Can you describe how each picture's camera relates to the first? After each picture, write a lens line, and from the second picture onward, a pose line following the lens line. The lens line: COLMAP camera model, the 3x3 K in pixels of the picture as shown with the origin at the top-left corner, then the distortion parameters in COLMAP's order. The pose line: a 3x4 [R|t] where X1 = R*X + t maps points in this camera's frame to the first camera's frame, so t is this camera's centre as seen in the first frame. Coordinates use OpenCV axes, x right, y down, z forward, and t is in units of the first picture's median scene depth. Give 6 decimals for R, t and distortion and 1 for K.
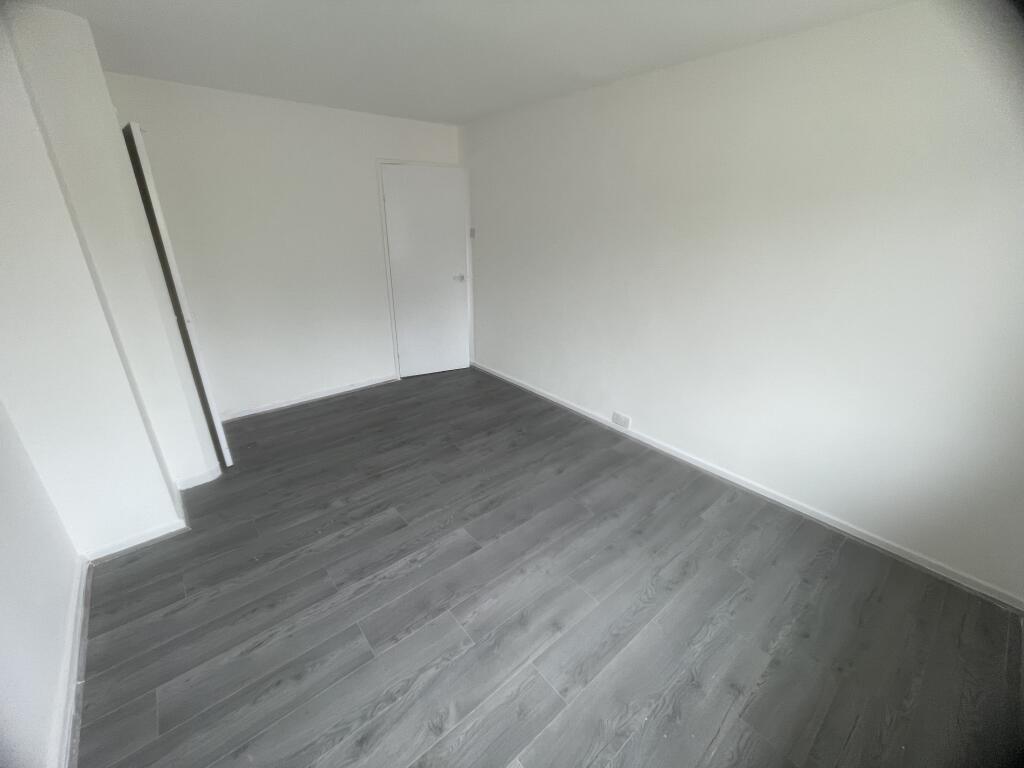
lens RADIAL K [[415.9, 0, 511.8], [0, 415.9, 384.0], [0, 0, 1]] dist [0.009740, 0.000131]
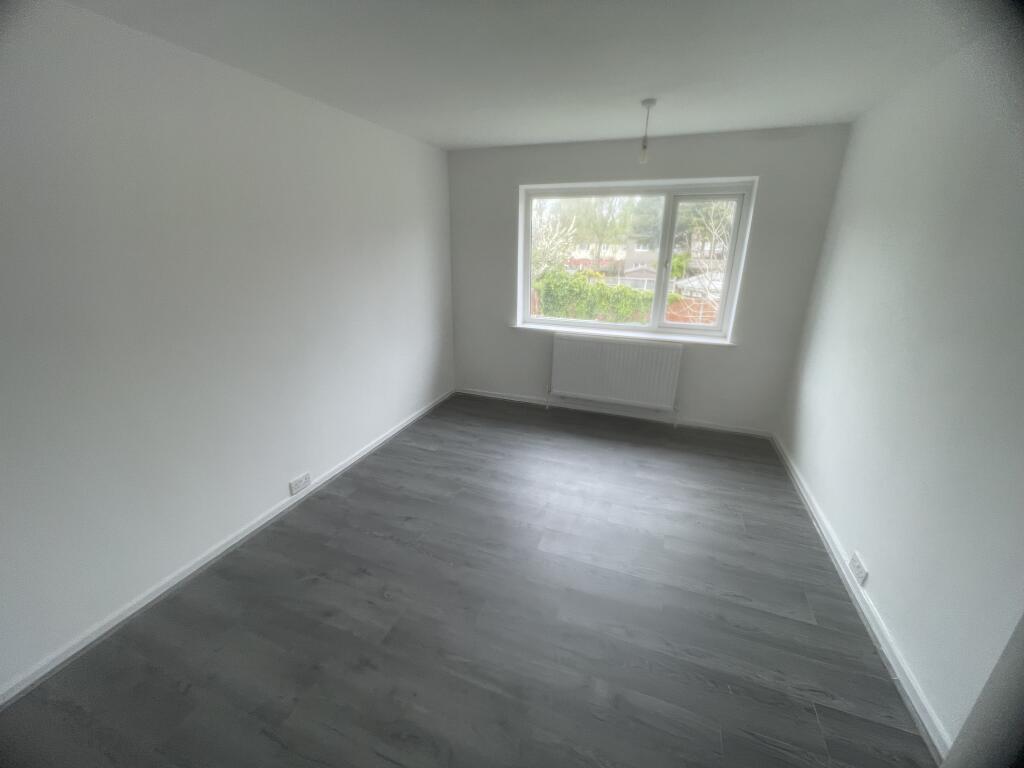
lens RADIAL K [[415.9, 0, 511.9], [0, 415.9, 384.7], [0, 0, 1]] dist [0.009740, 0.000131]
pose [[-0.492261, -0.296778, 0.818292, -0.667246], [0.317445, 0.814128, 0.486234, -0.406840], [-0.810498, 0.499117, -0.306553, 0.972667]]
